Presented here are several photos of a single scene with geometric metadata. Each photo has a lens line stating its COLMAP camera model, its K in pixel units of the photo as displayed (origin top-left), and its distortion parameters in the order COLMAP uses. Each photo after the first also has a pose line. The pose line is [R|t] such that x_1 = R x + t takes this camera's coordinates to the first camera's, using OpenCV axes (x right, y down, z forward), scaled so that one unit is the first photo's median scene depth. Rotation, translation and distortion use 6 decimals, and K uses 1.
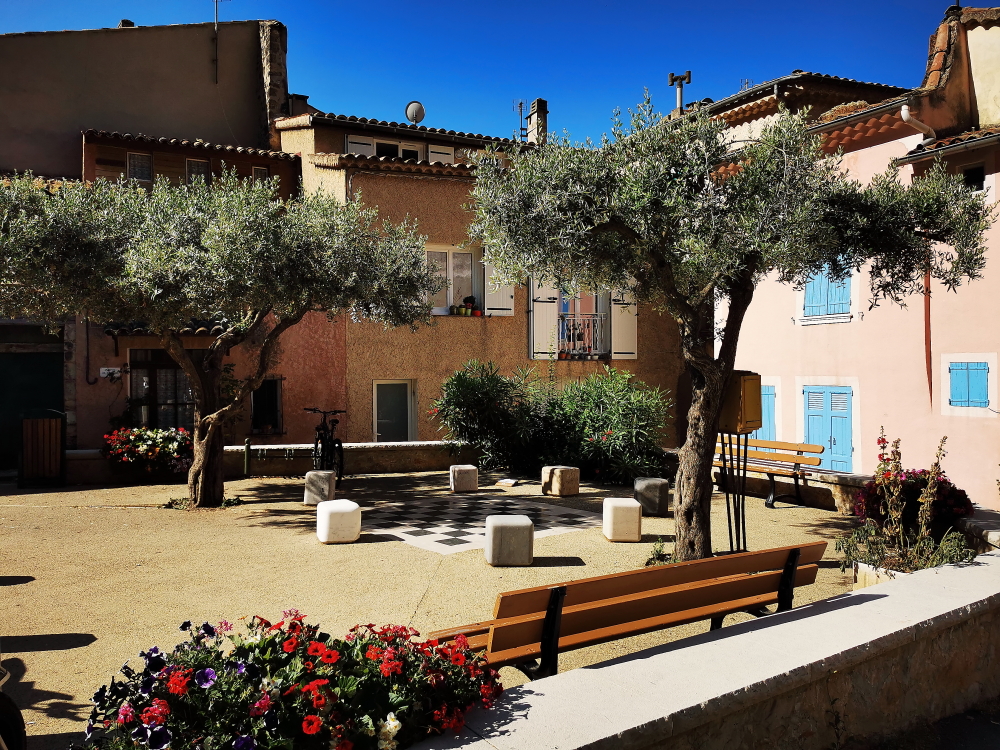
lens RADIAL K [[785.8, 0, 500.0], [0, 785.8, 375.0], [0, 0, 1]] dist [0.013967, -0.007077]
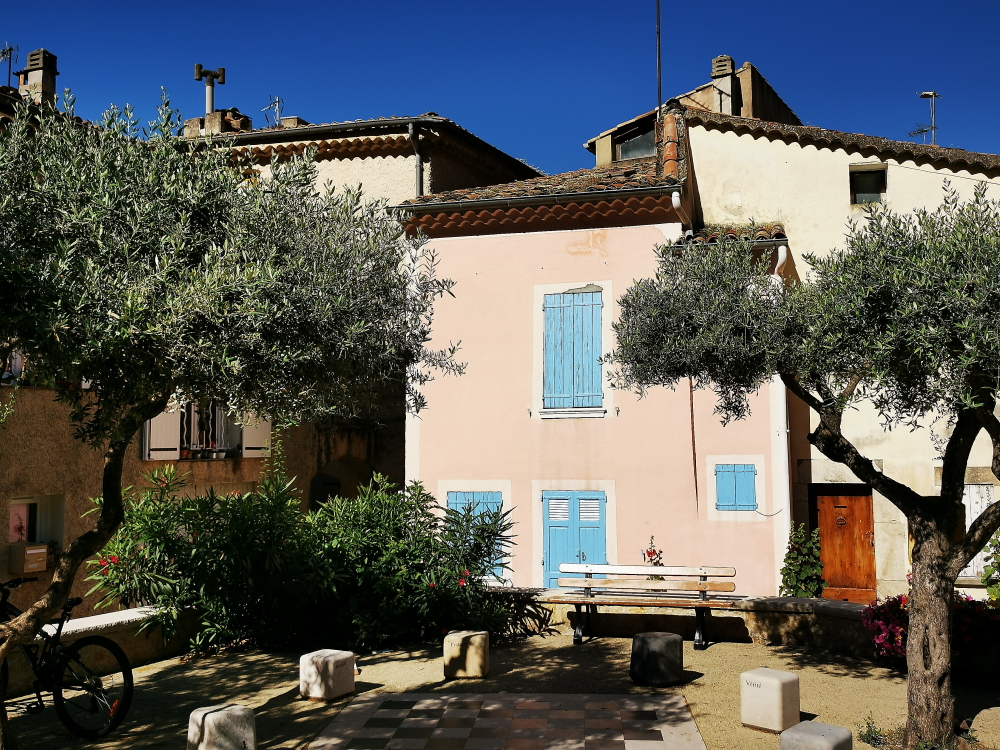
lens RADIAL K [[984.5, 0, 500.0], [0, 984.5, 375.0], [0, 0, 1]] dist [0.050250, -0.011598]
pose [[0.711869, 0.048039, 0.700667, -0.434930], [0.009879, 0.996874, -0.078384, -0.031095], [-0.702243, 0.062721, 0.709169, 0.309630]]
